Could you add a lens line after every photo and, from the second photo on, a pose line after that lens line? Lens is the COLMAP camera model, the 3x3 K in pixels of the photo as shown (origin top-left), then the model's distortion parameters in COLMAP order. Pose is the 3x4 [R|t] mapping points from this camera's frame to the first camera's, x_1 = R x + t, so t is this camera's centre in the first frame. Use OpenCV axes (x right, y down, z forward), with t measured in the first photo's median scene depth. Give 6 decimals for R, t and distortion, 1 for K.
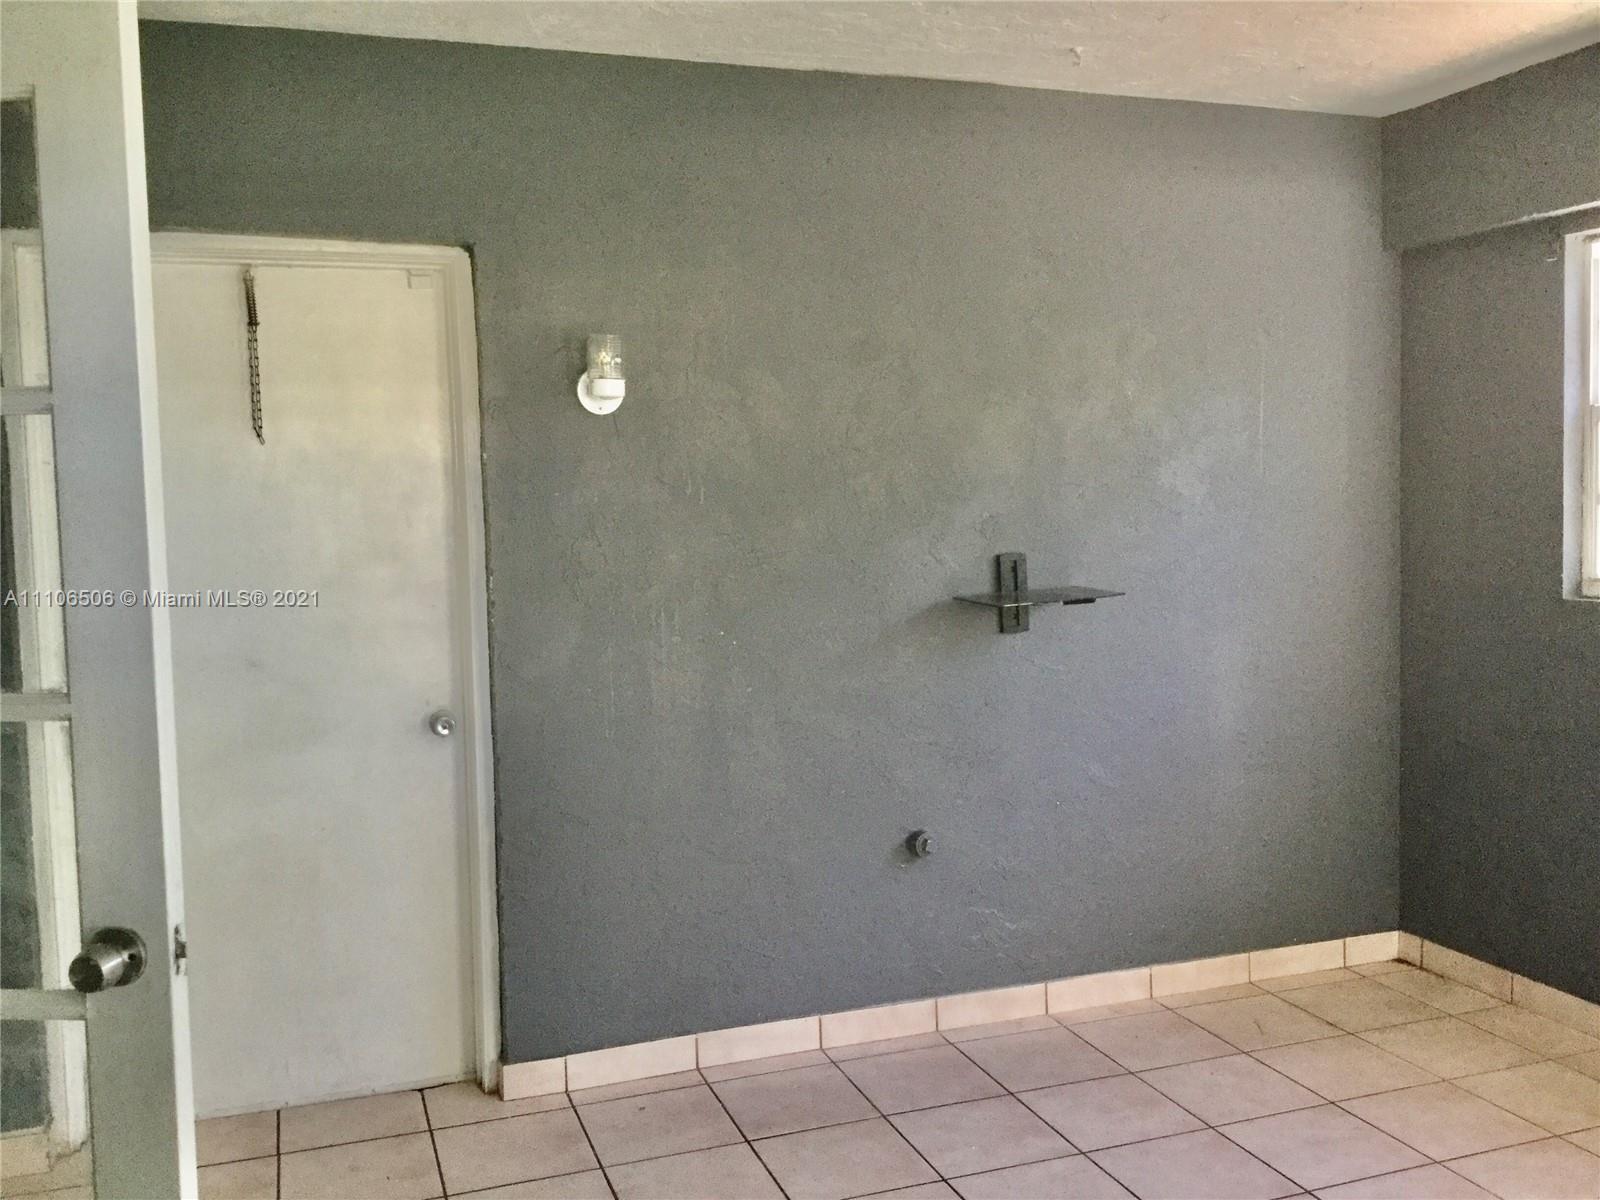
lens RADIAL K [[1435.9, 0, 800.0], [0, 1435.9, 600.0], [0, 0, 1]] dist [0.006602, -0.009560]
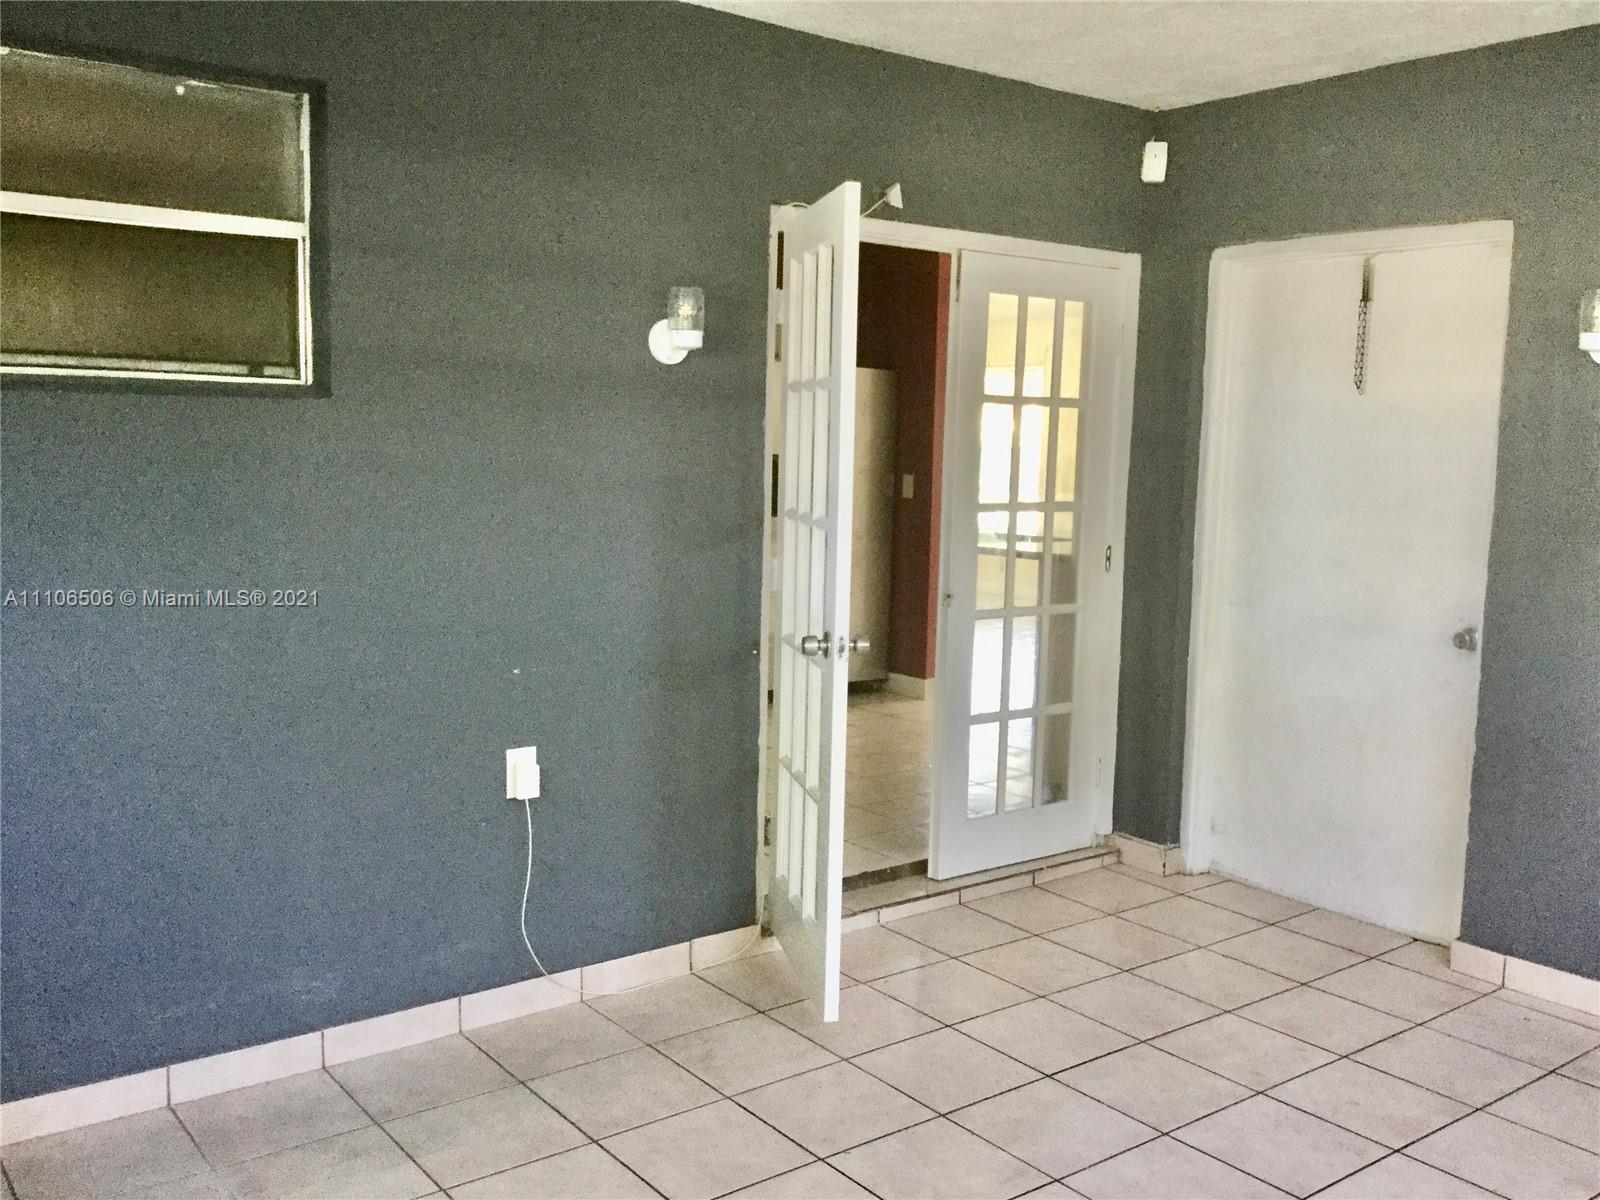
lens RADIAL K [[1435.9, 0, 800.0], [0, 1435.9, 600.0], [0, 0, 1]] dist [0.006602, -0.009560]
pose [[0.305929, 0.138433, -0.941936, 0.703641], [-0.096467, 0.988788, 0.113987, -0.025407], [0.947155, 0.055994, 0.315853, 0.132694]]
